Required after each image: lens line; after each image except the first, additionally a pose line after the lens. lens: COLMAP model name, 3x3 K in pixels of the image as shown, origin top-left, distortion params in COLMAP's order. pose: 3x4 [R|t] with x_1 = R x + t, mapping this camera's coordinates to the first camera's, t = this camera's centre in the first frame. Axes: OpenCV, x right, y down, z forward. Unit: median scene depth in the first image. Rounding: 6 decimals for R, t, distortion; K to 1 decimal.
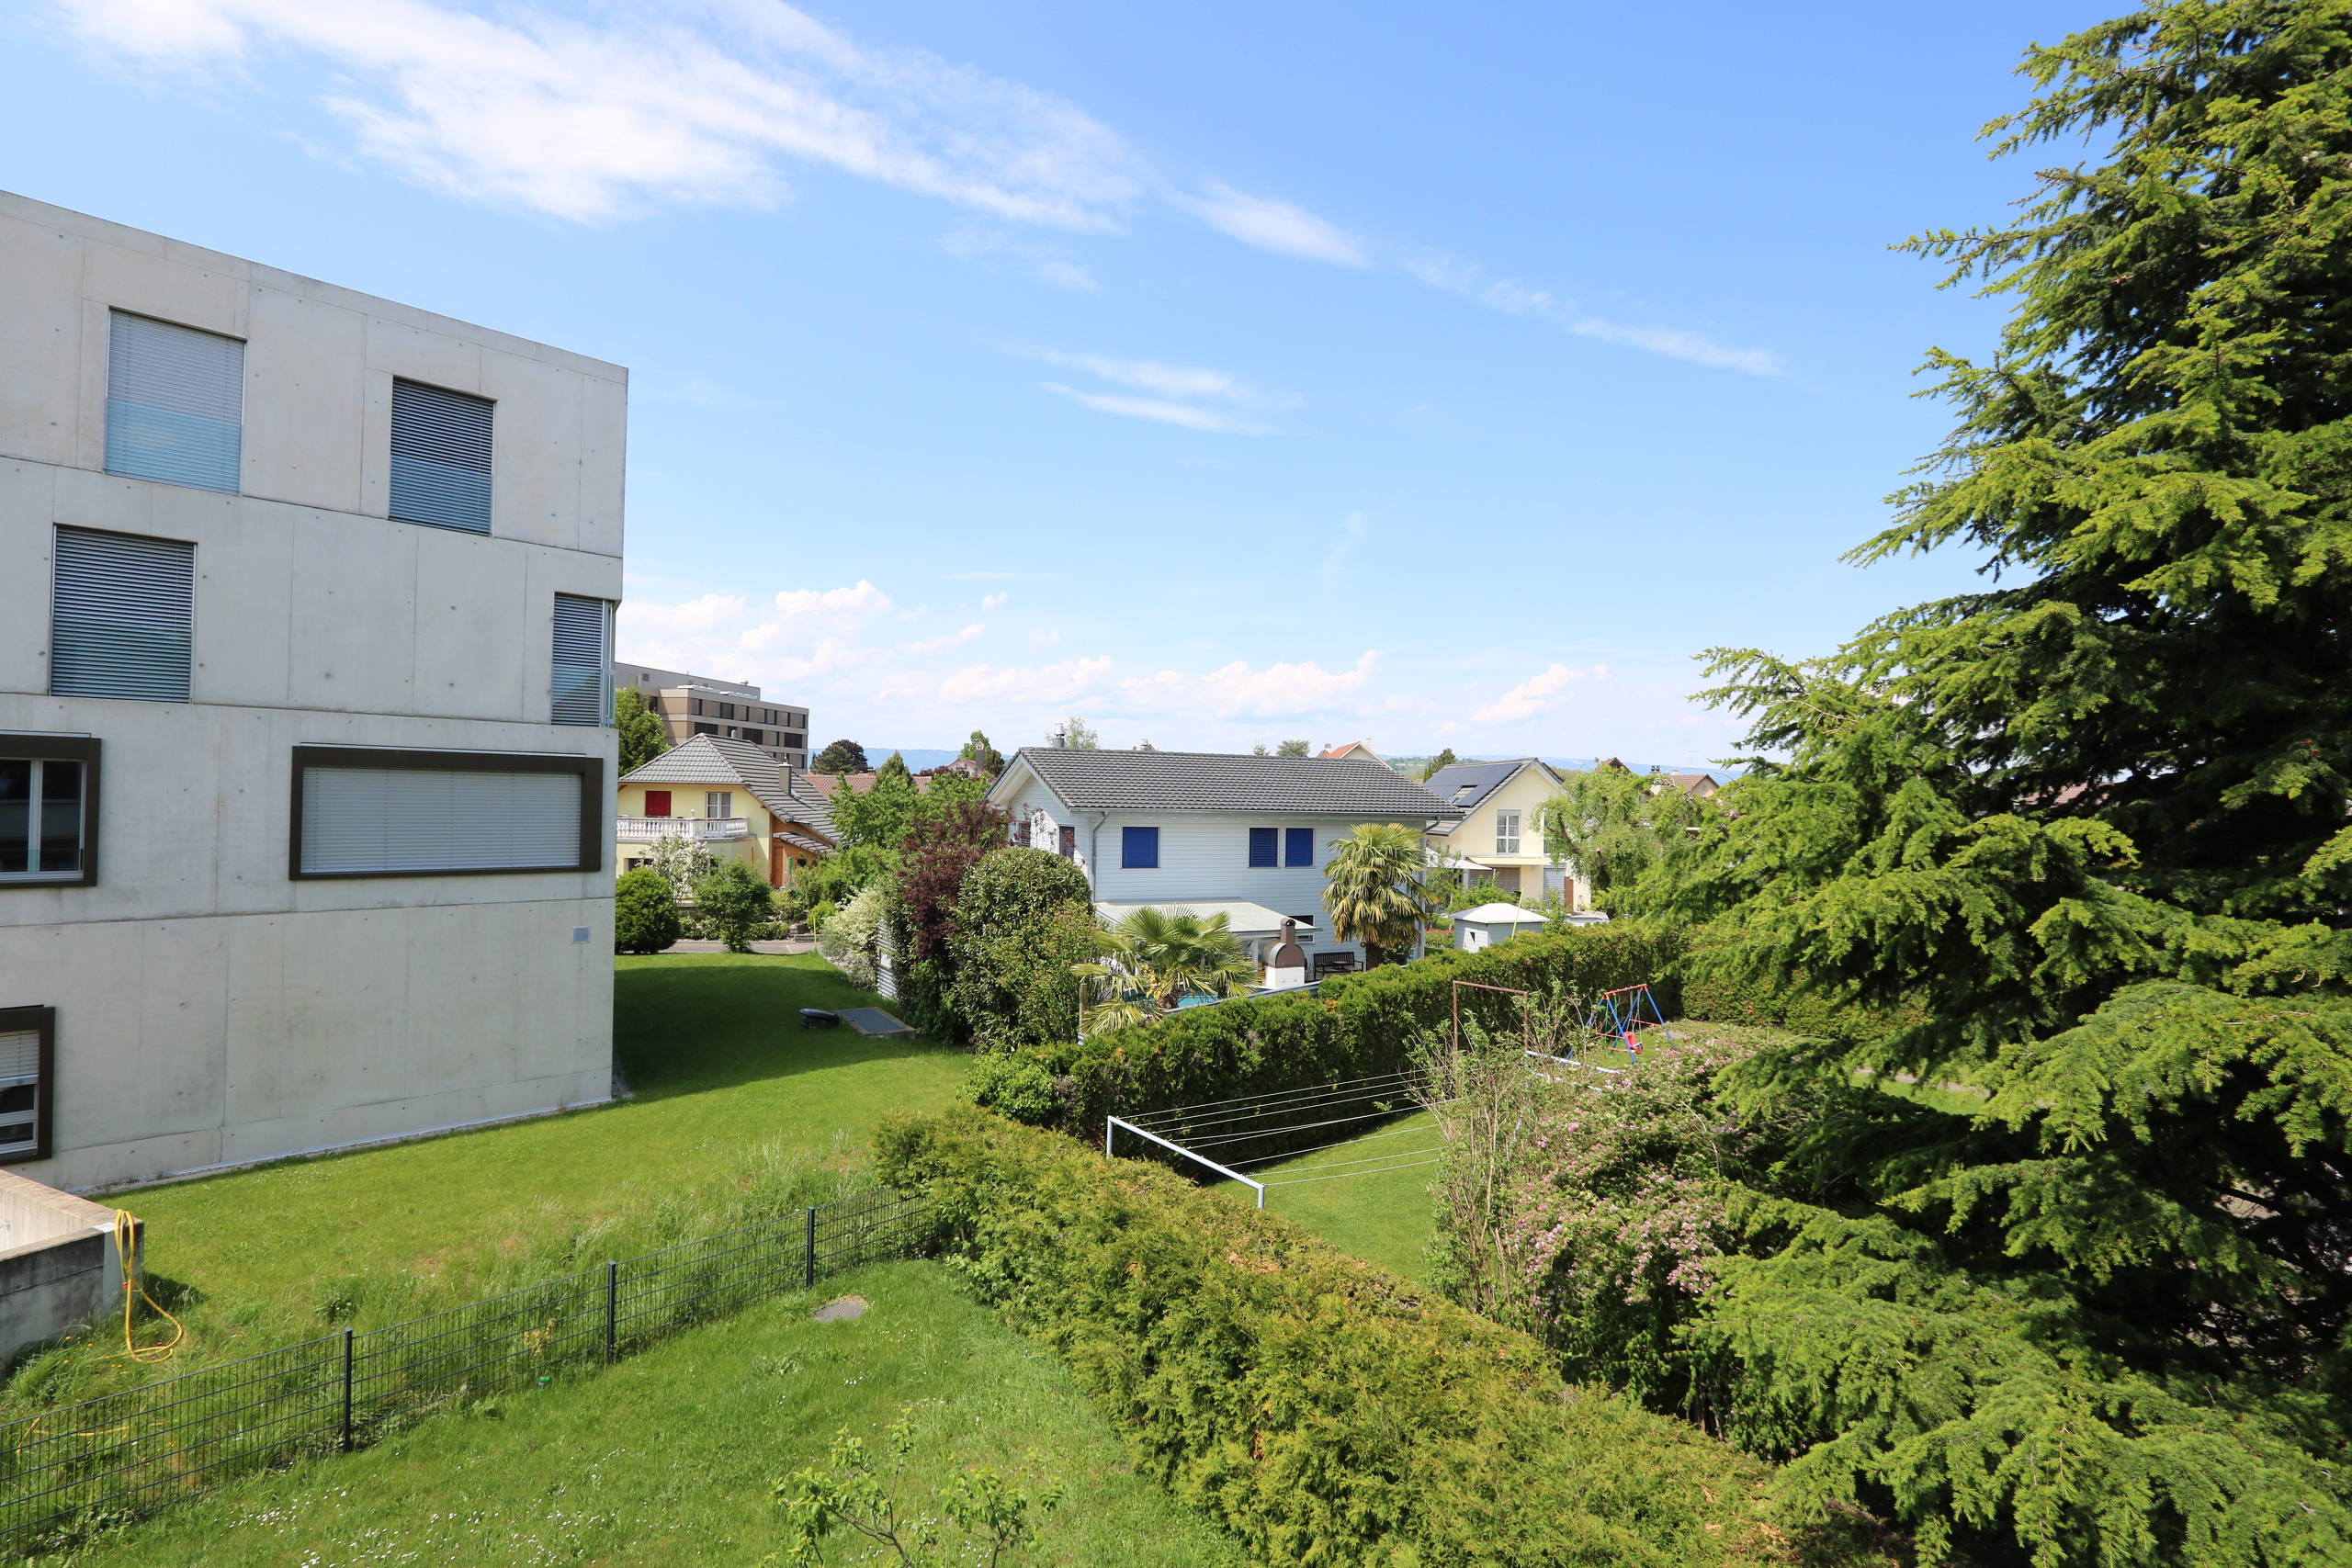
lens RADIAL K [[1057.2, 0, 1159.8], [0, 1057.2, 781.0], [0, 0, 1]] dist [-0.024070, 0.007962]
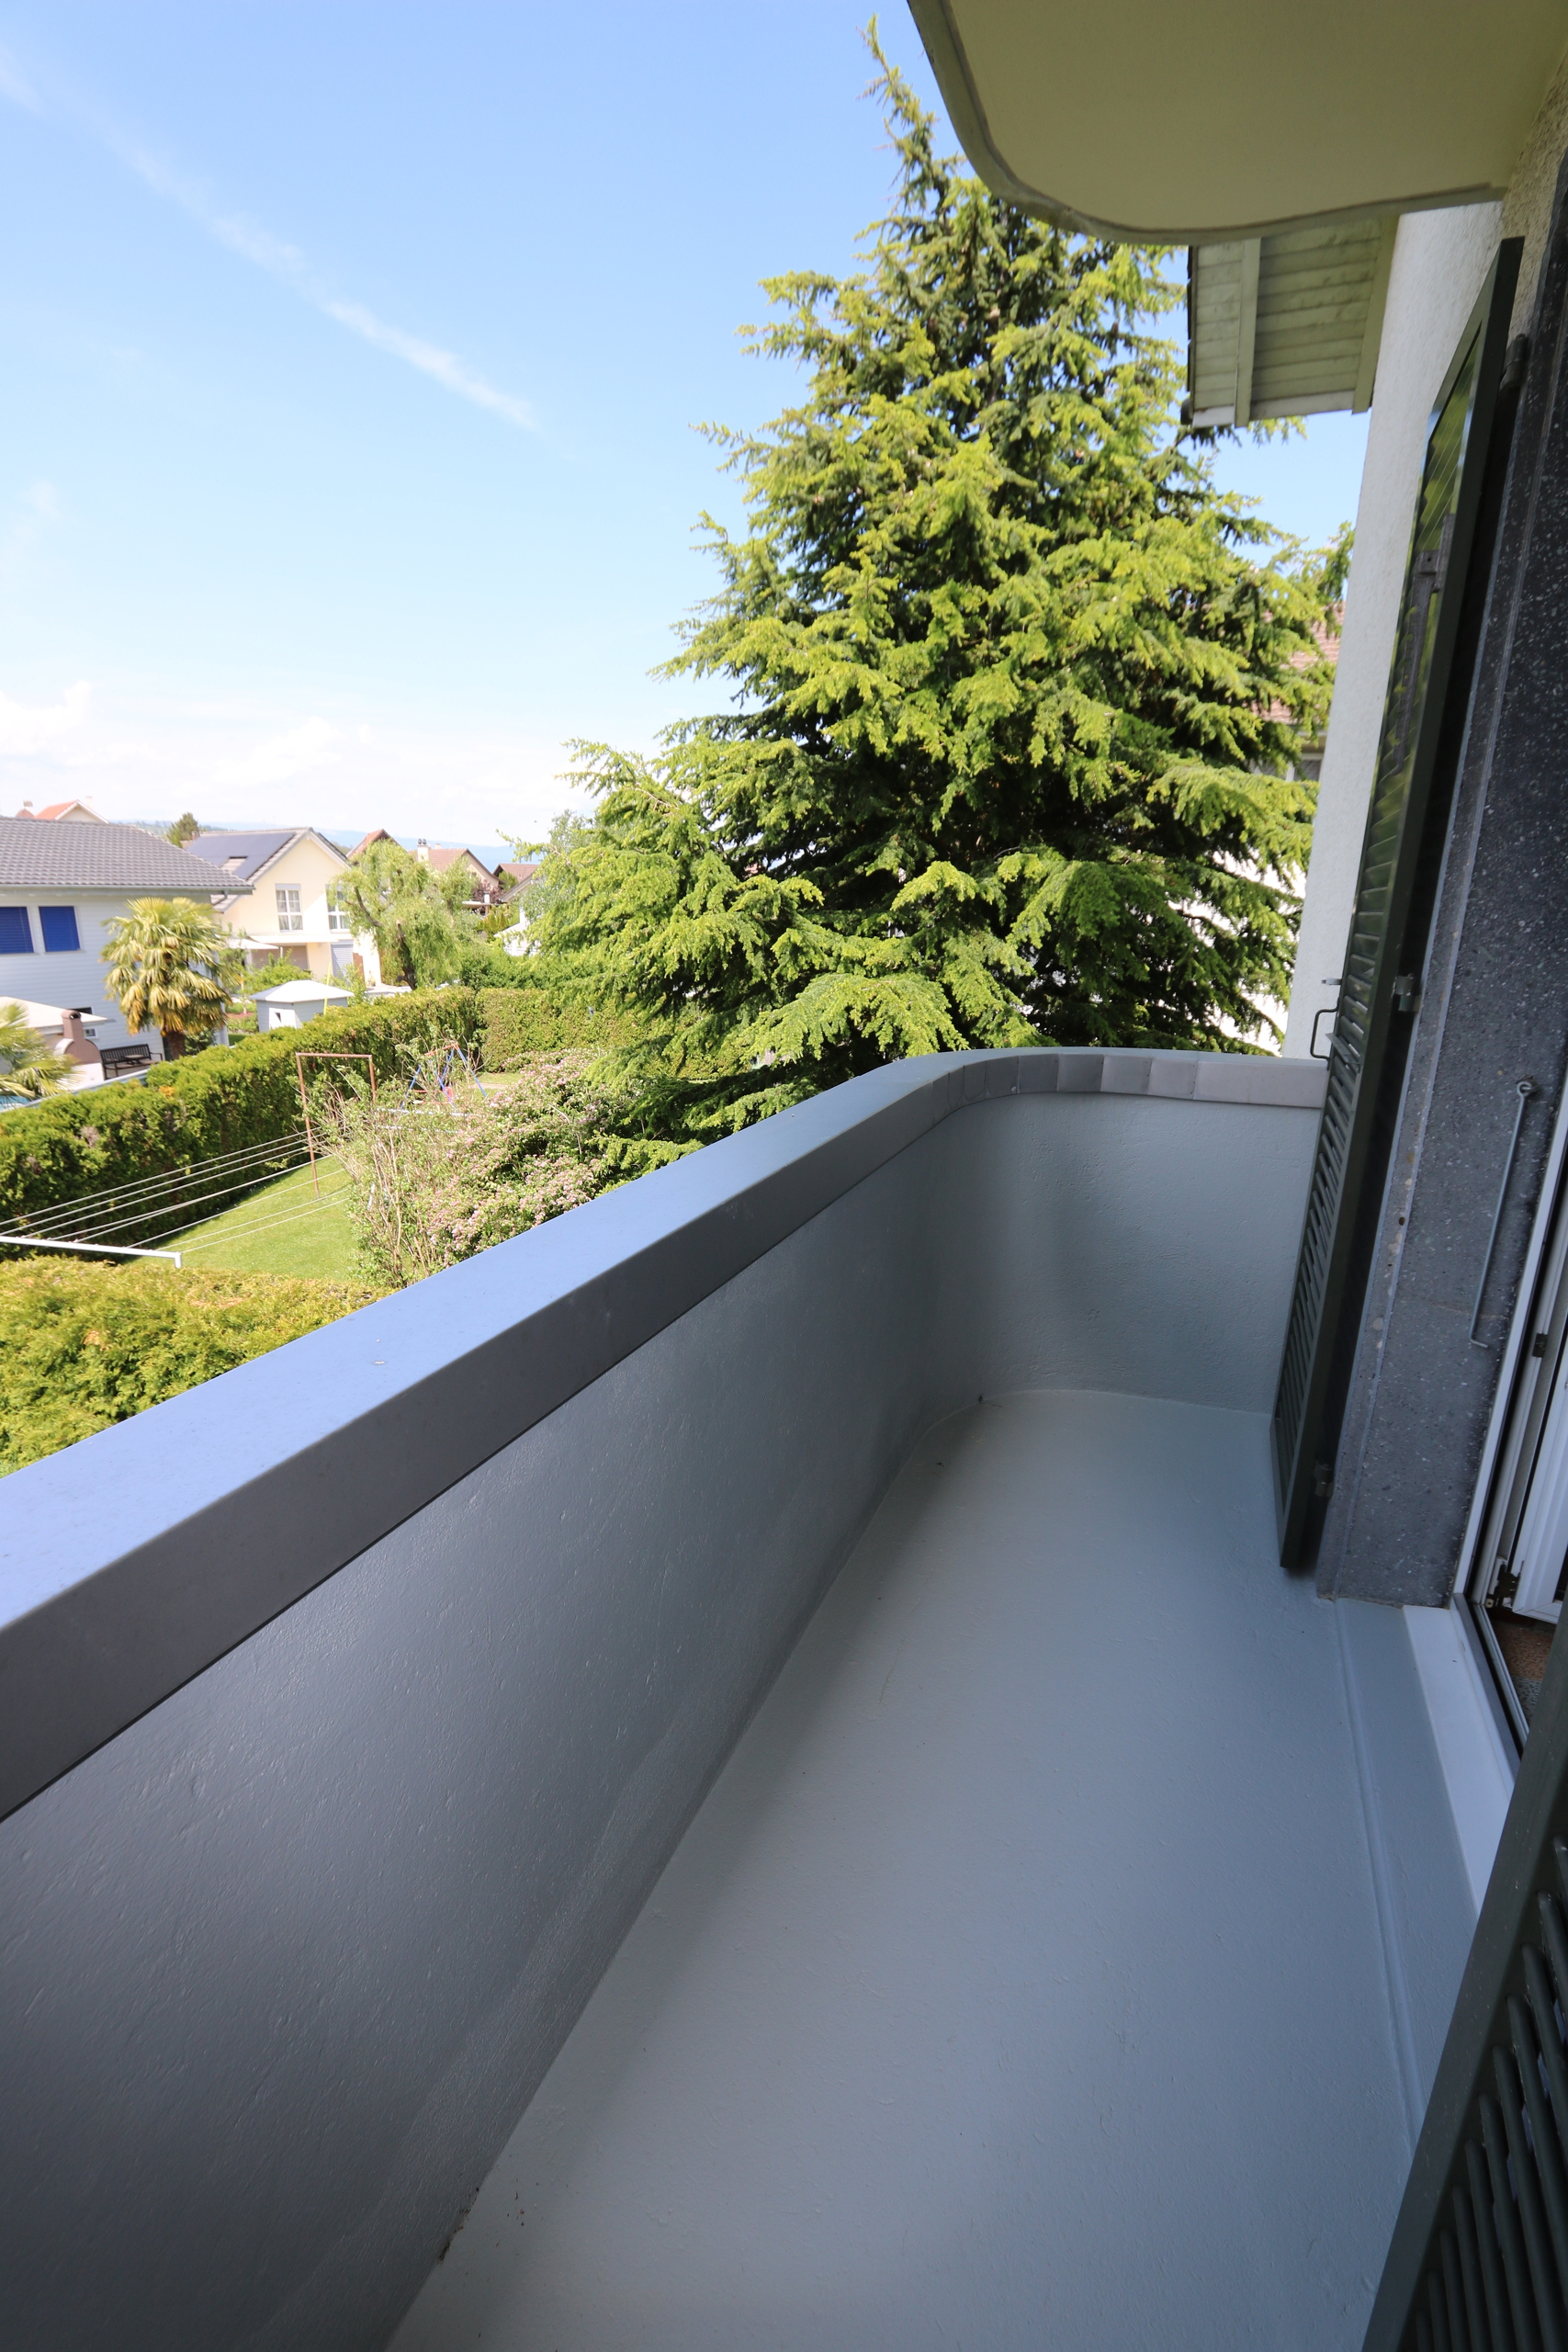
lens RADIAL K [[1057.2, 0, 784.0], [0, 1057.2, 1176.0], [0, 0, 1]] dist [-0.024070, 0.007962]
pose [[0.724506, -0.182966, 0.664541, -0.143072], [-0.019881, 0.958176, 0.285487, 0.004569], [-0.688981, -0.220049, 0.690567, -0.105953]]
